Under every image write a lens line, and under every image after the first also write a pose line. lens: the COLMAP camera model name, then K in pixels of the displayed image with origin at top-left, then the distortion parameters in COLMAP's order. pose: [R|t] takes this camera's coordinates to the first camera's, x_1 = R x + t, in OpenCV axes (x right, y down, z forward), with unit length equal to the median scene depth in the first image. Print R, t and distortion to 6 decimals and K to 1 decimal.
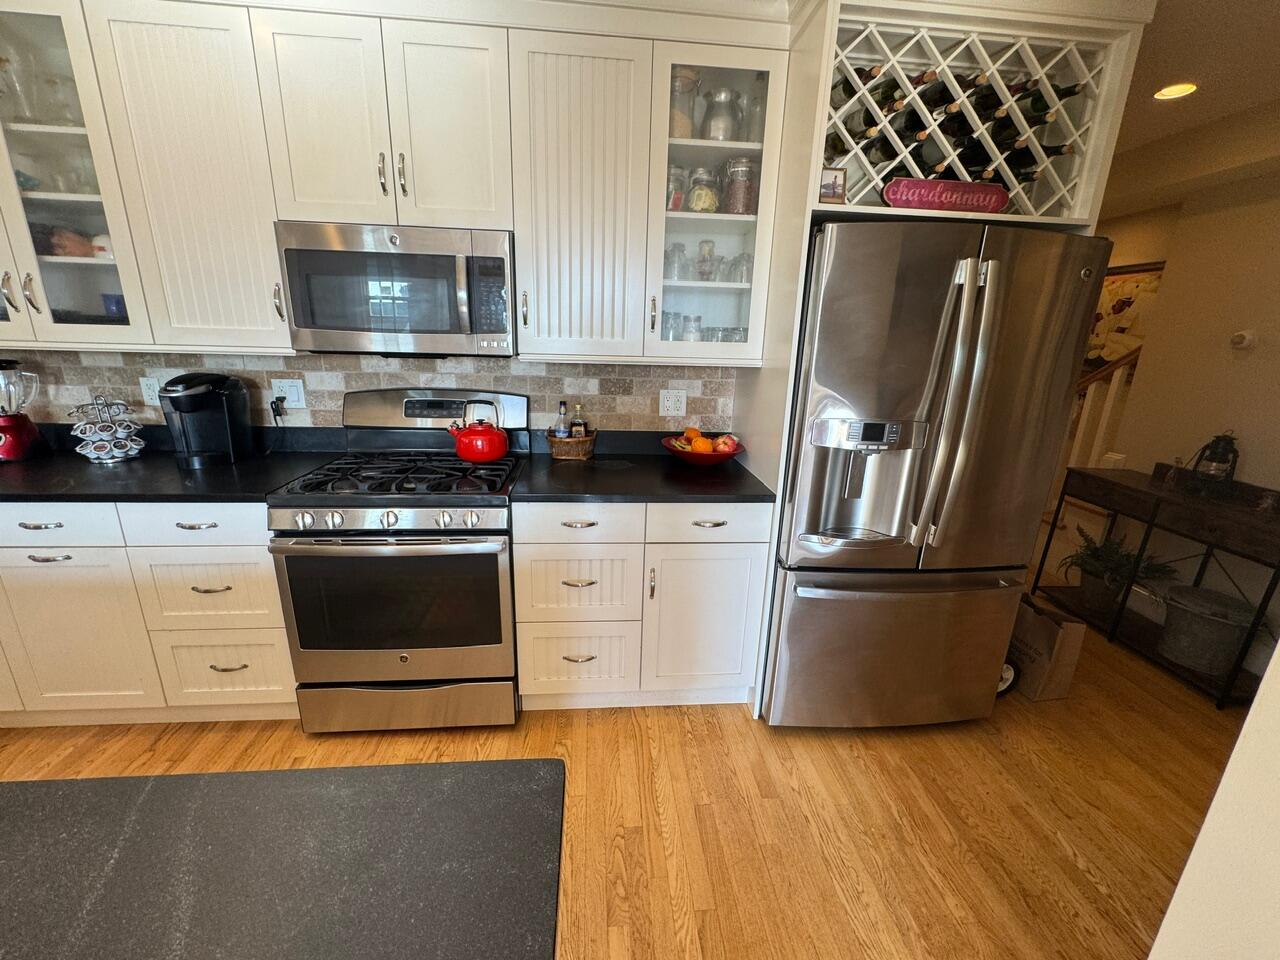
lens RADIAL K [[518.5, 0, 638.7], [0, 518.5, 480.4], [0, 0, 1]] dist [0.003047, -0.000102]
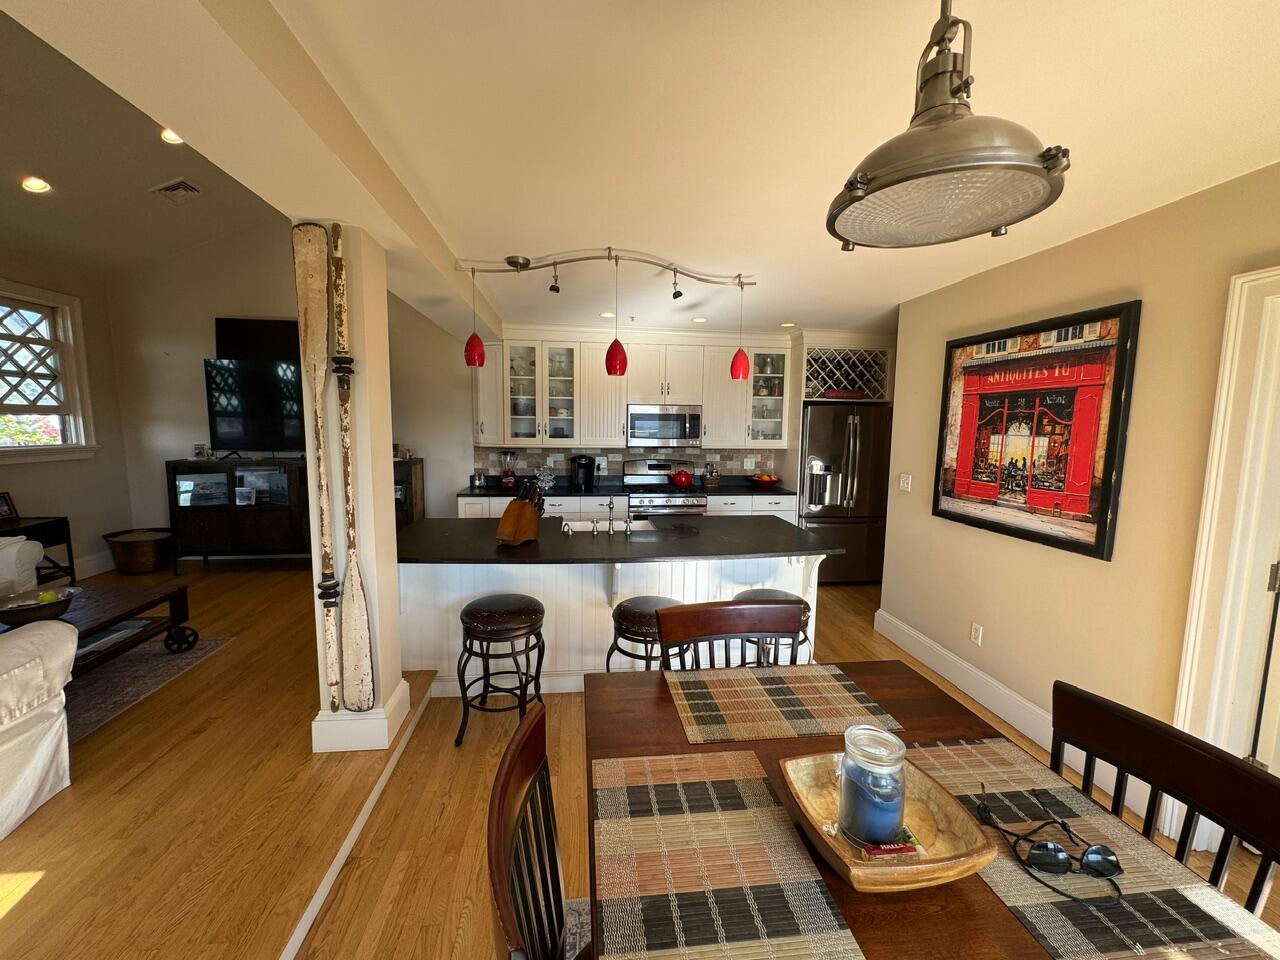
lens RADIAL K [[518.5, 0, 637.9], [0, 518.5, 479.8], [0, 0, 1]] dist [0.003047, -0.000102]
pose [[0.999495, -0.019055, 0.025449, -0.702709], [0.023054, 0.985606, -0.167477, 0.431749], [-0.021892, 0.167979, 0.985548, -1.858791]]
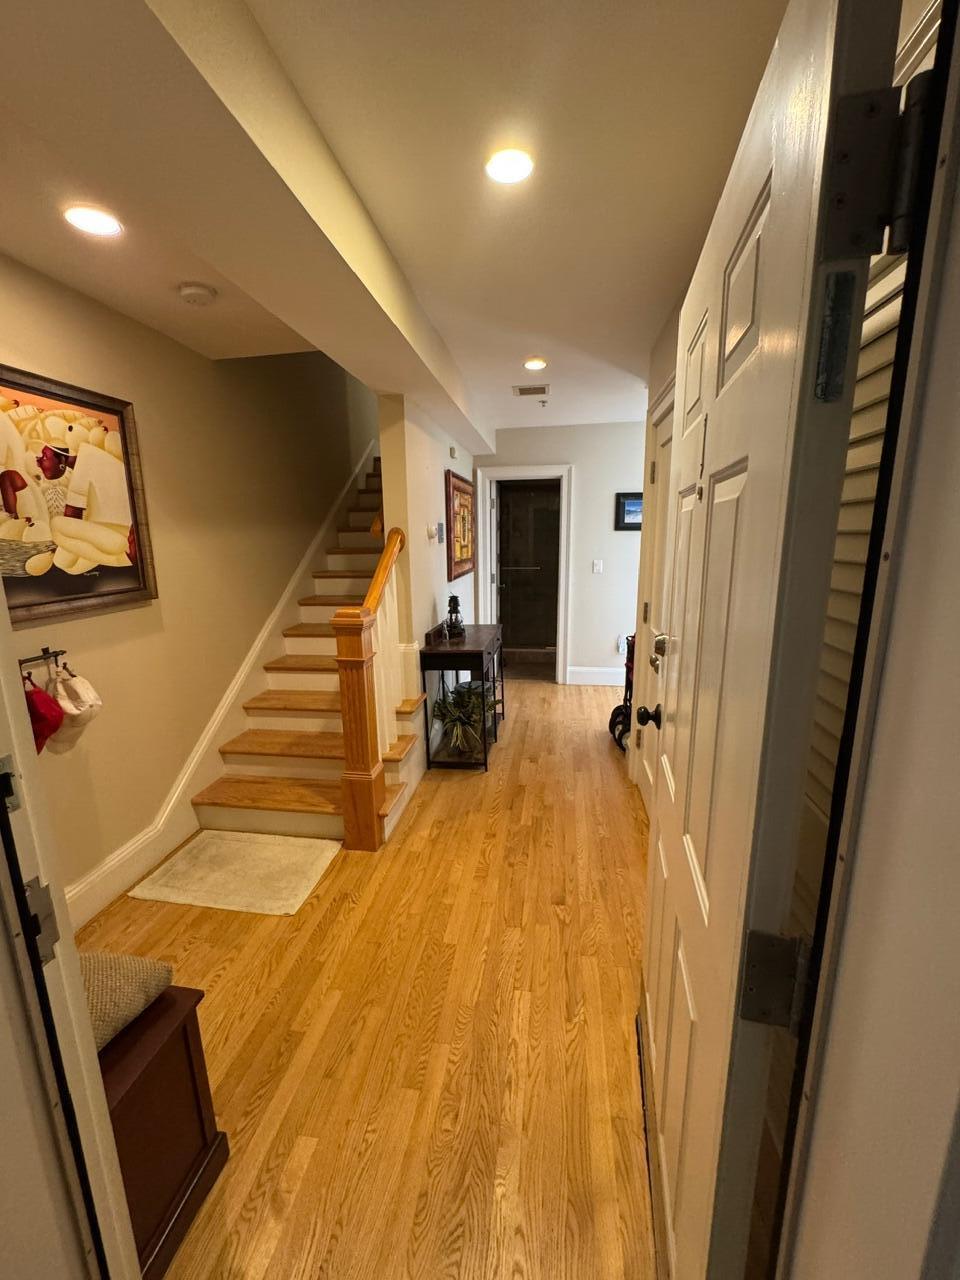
lens RADIAL K [[518.5, 0, 479.2], [0, 518.5, 641.8], [0, 0, 1]] dist [0.003047, -0.000102]
pose [[-0.970796, -0.063074, 0.231468, 0.394514], [0.052538, 0.885506, 0.461647, -0.364342], [-0.234085, 0.460326, -0.856332, 1.304794]]
